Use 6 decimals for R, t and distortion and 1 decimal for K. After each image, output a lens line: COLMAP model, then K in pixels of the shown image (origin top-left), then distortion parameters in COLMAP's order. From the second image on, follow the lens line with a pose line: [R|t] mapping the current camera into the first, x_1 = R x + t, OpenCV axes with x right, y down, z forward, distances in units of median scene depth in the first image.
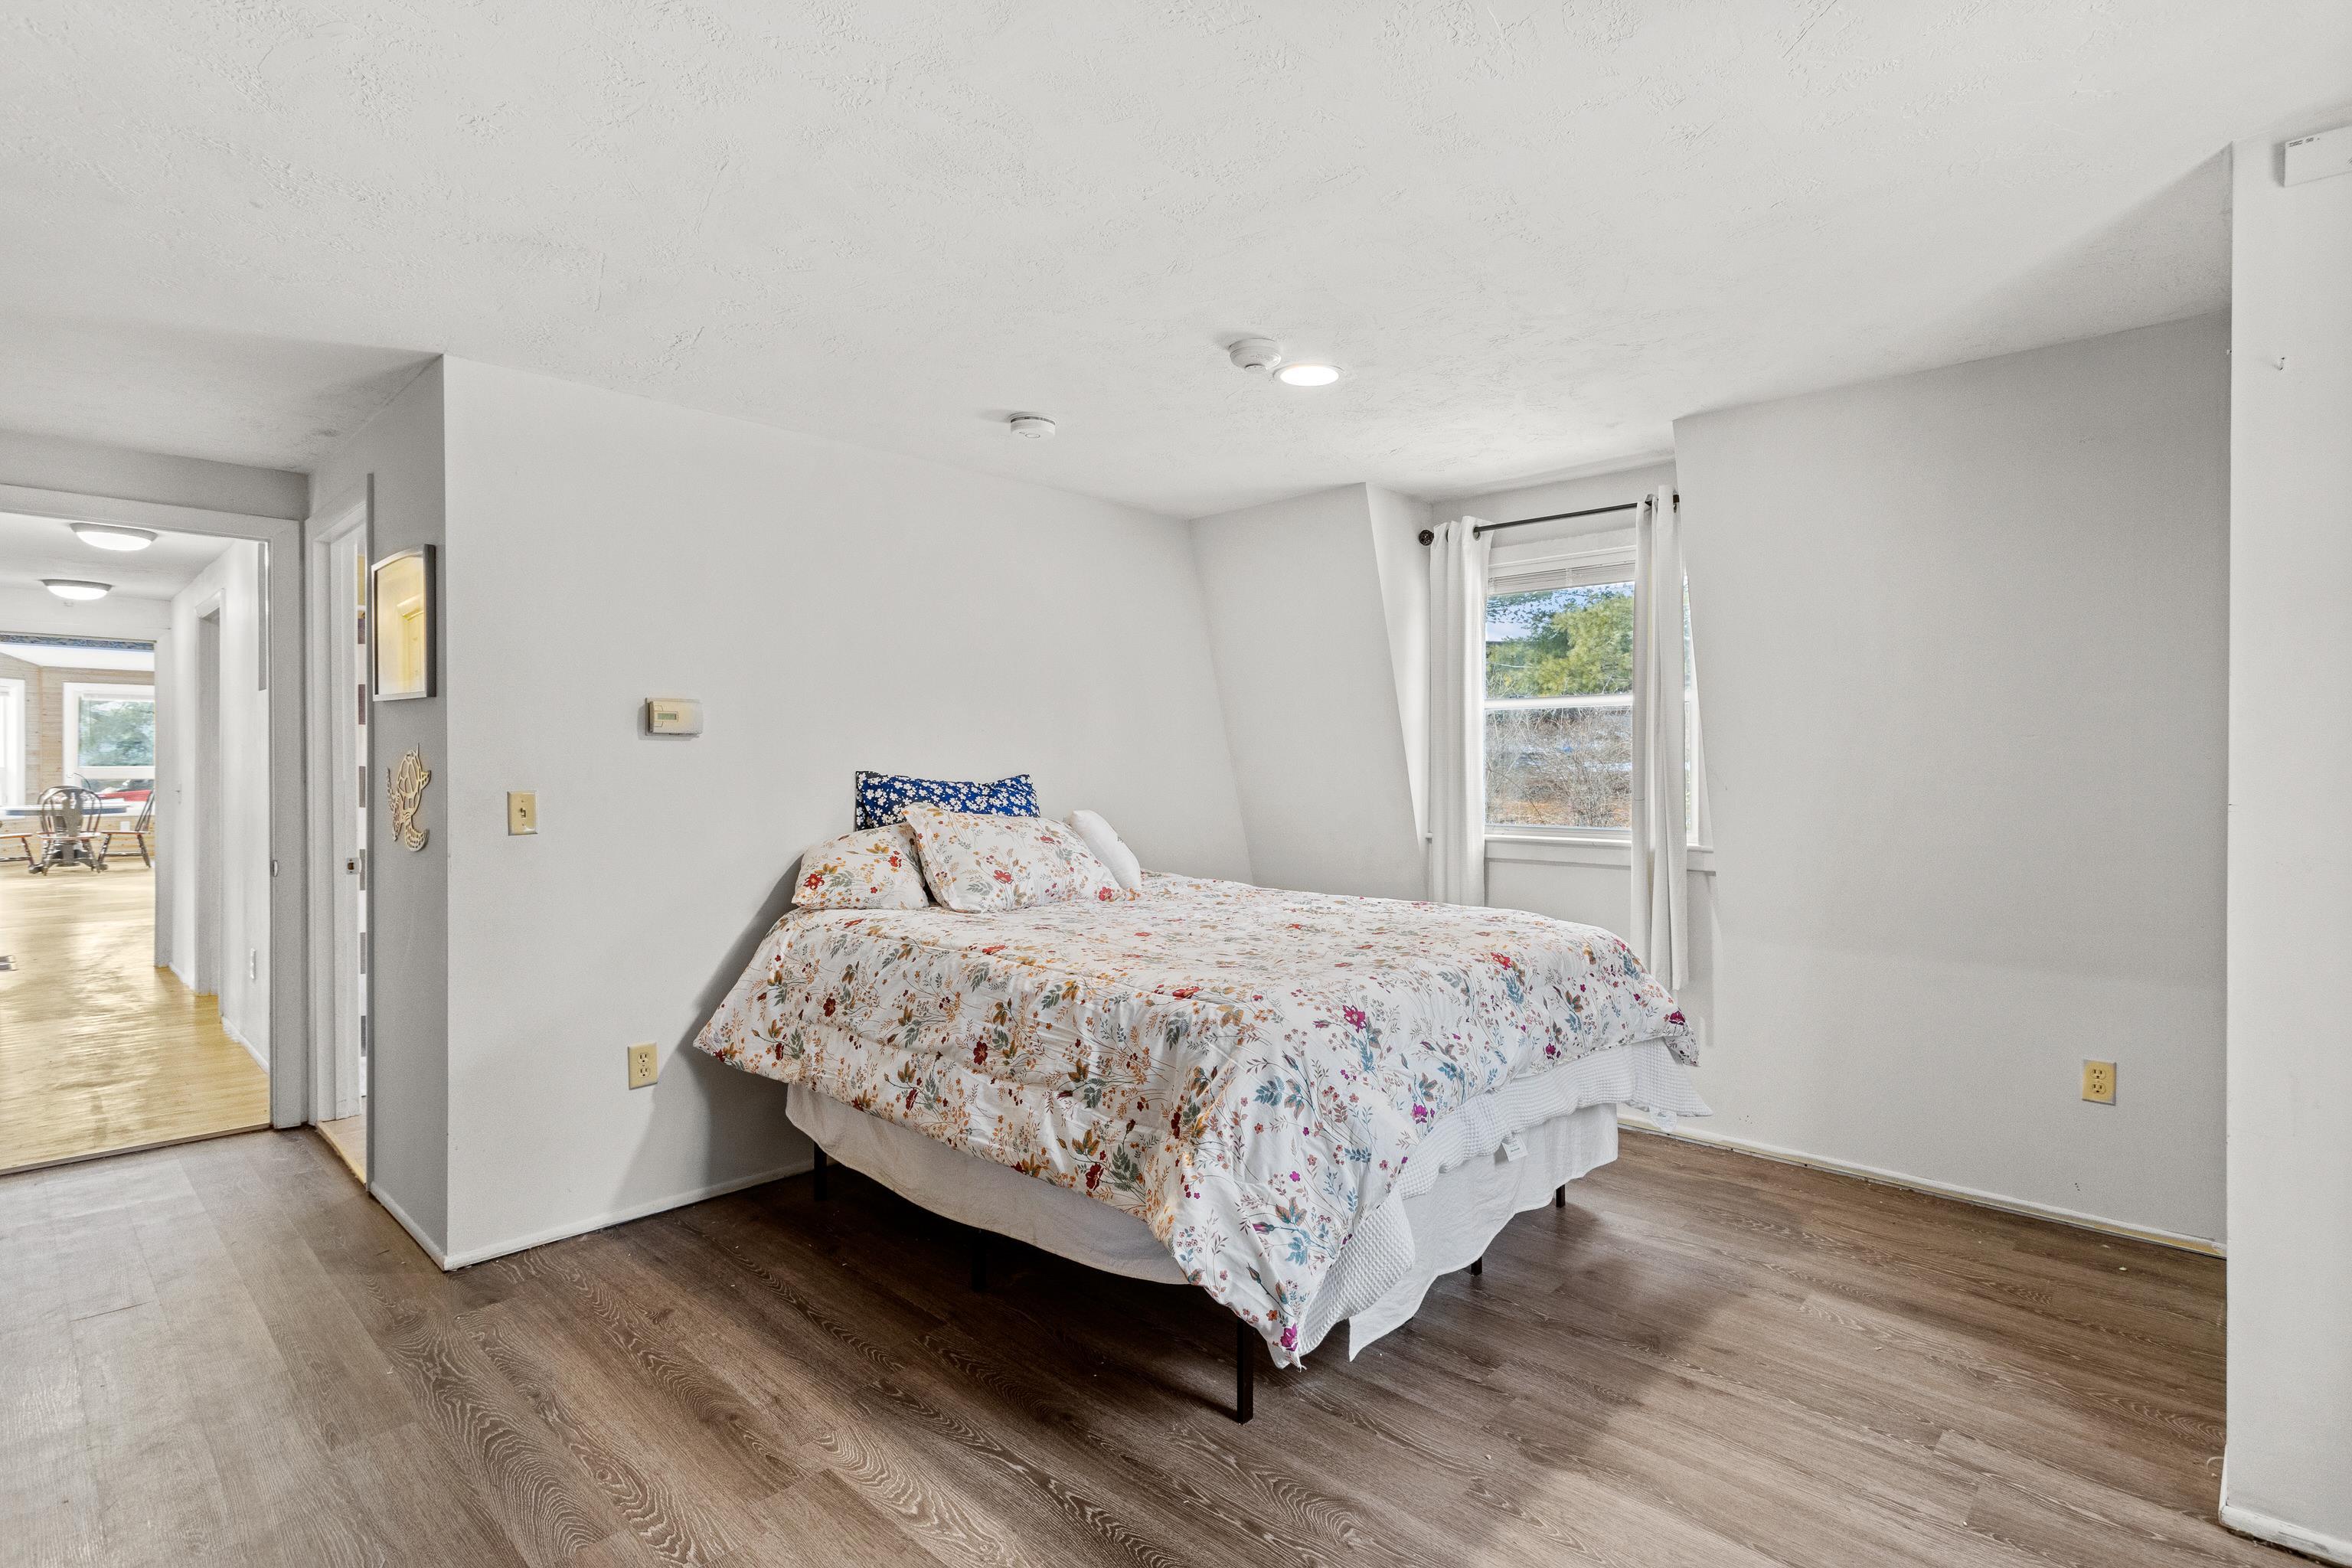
lens RADIAL K [[1113.5, 0, 1185.9], [0, 1113.5, 774.3], [0, 0, 1]] dist [0.001591, 0.001132]
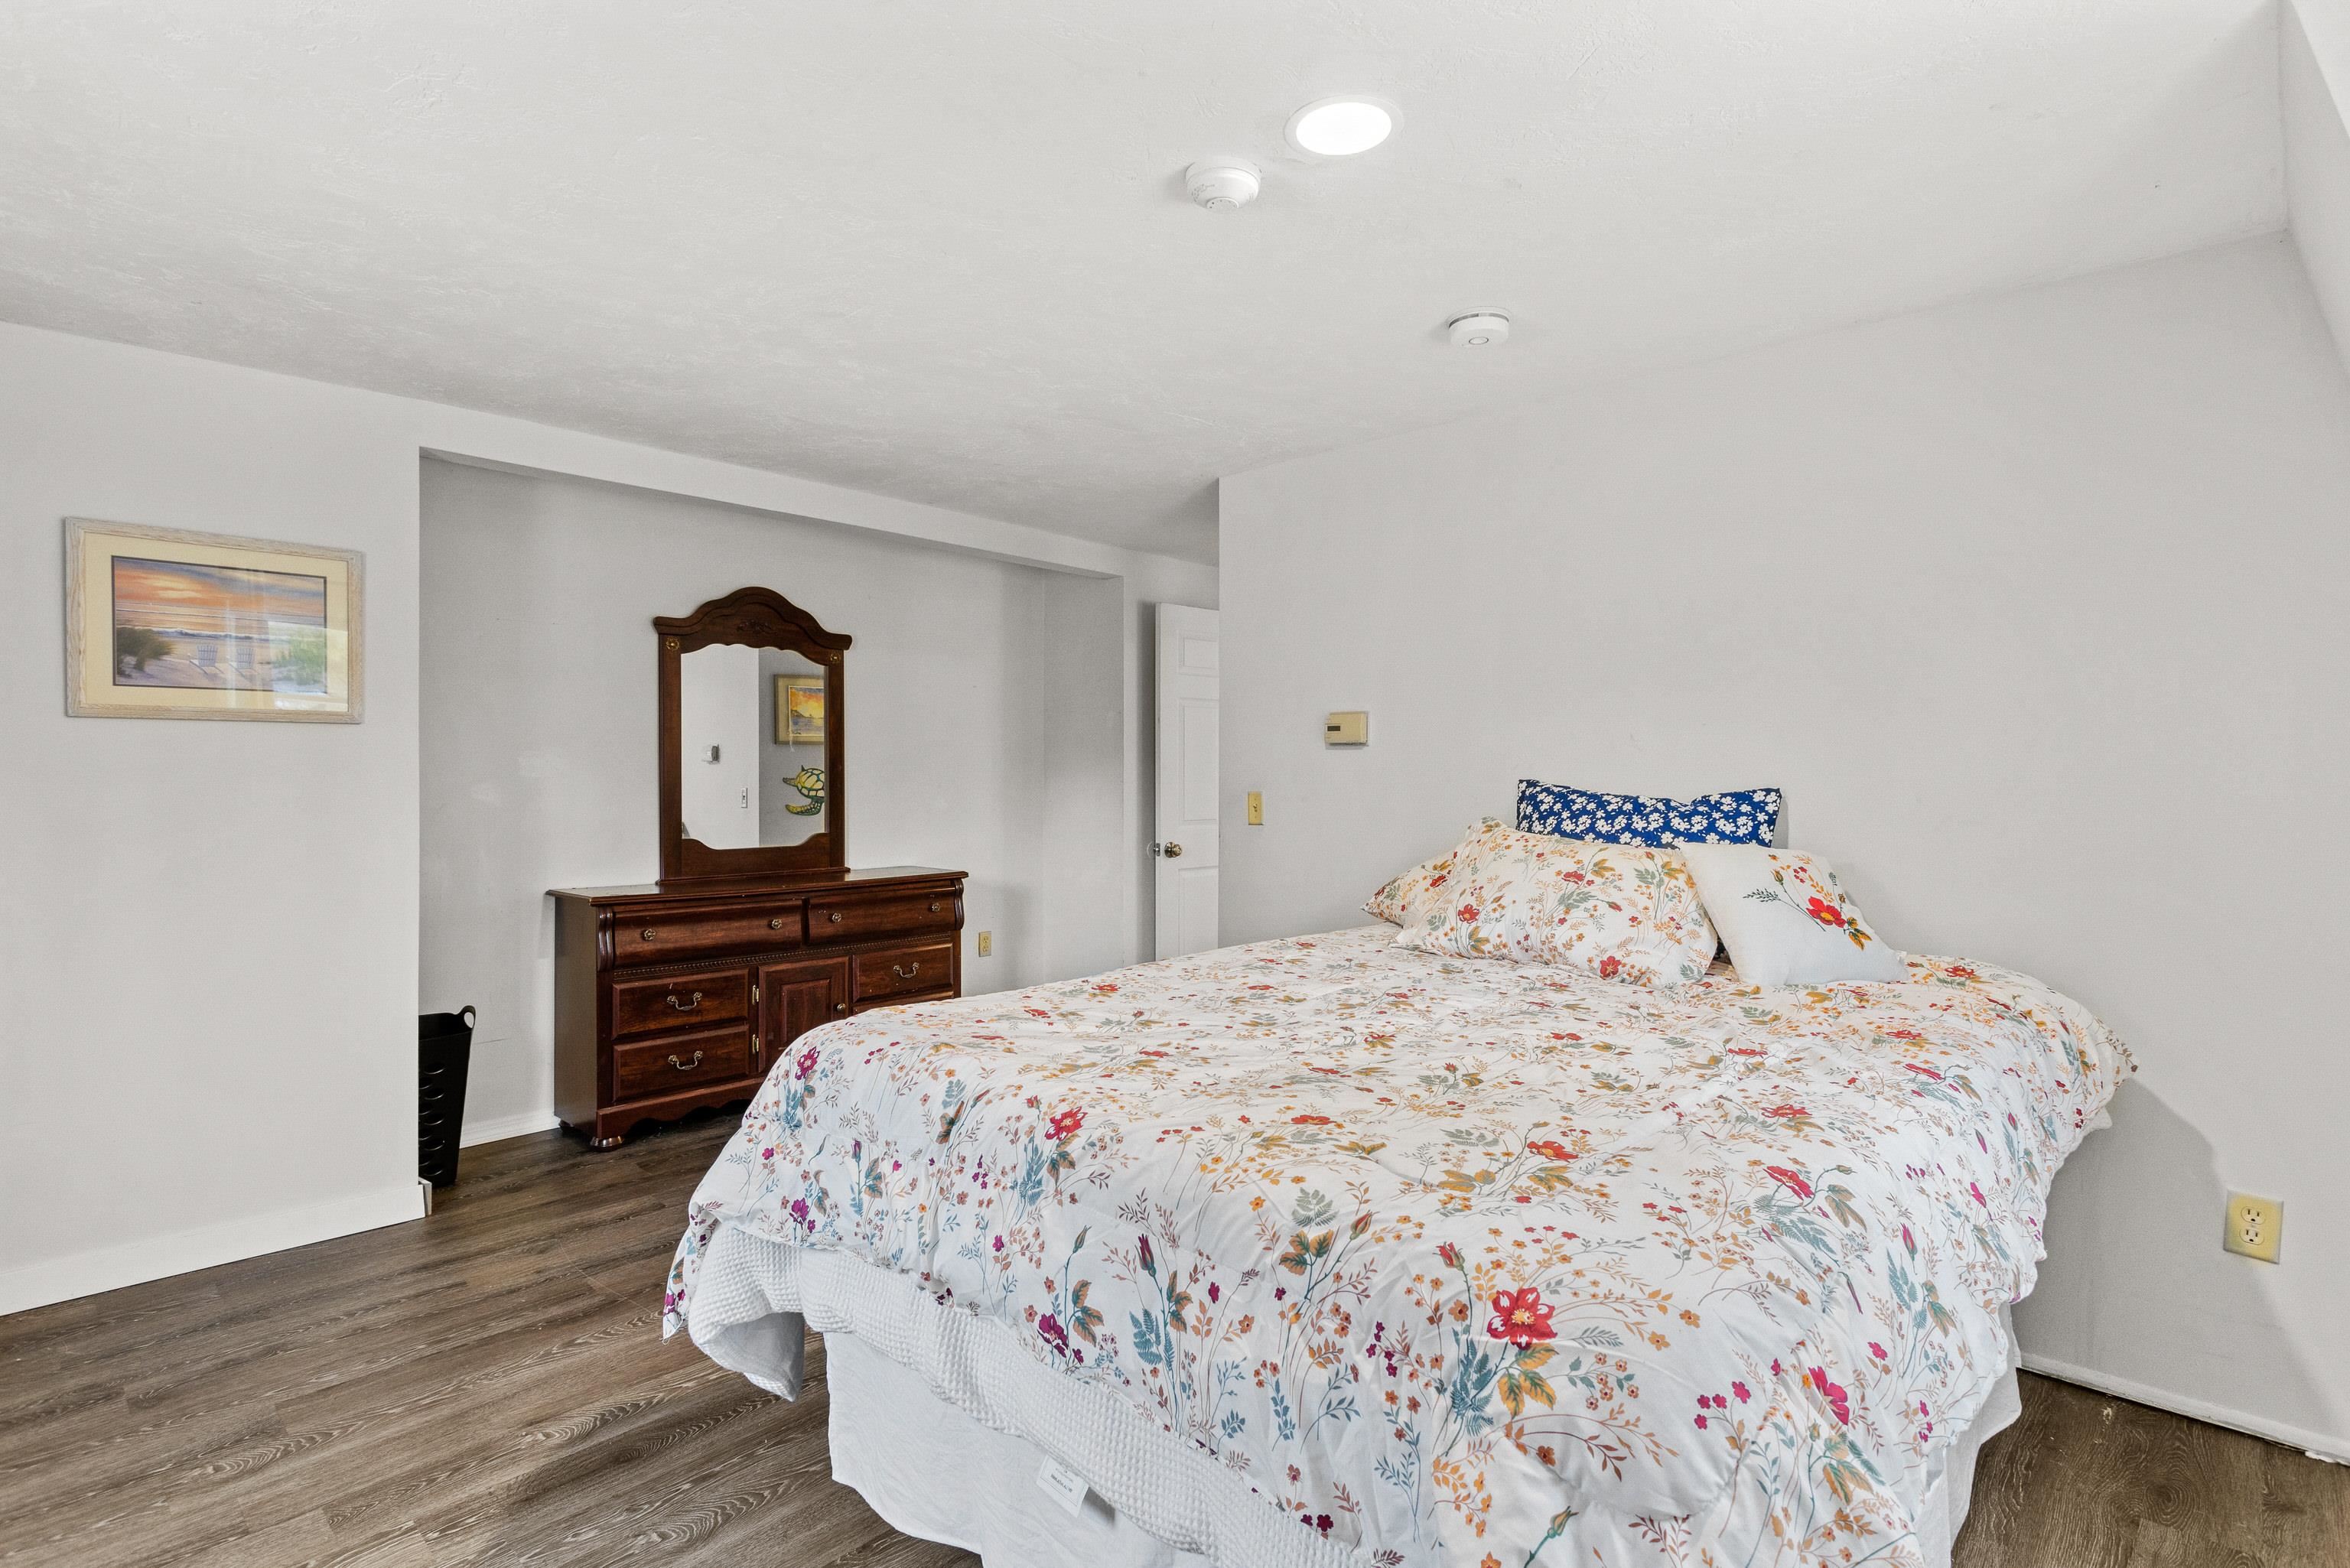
lens RADIAL K [[1112.5, 0, 1184.9], [0, 1112.5, 774.3], [0, 0, 1]] dist [0.001591, 0.001132]
pose [[0.014015, 0.006693, -0.999879, 0.630542], [-0.002848, 0.999974, 0.006654, -0.011709], [0.999898, 0.002754, 0.014033, 0.794864]]
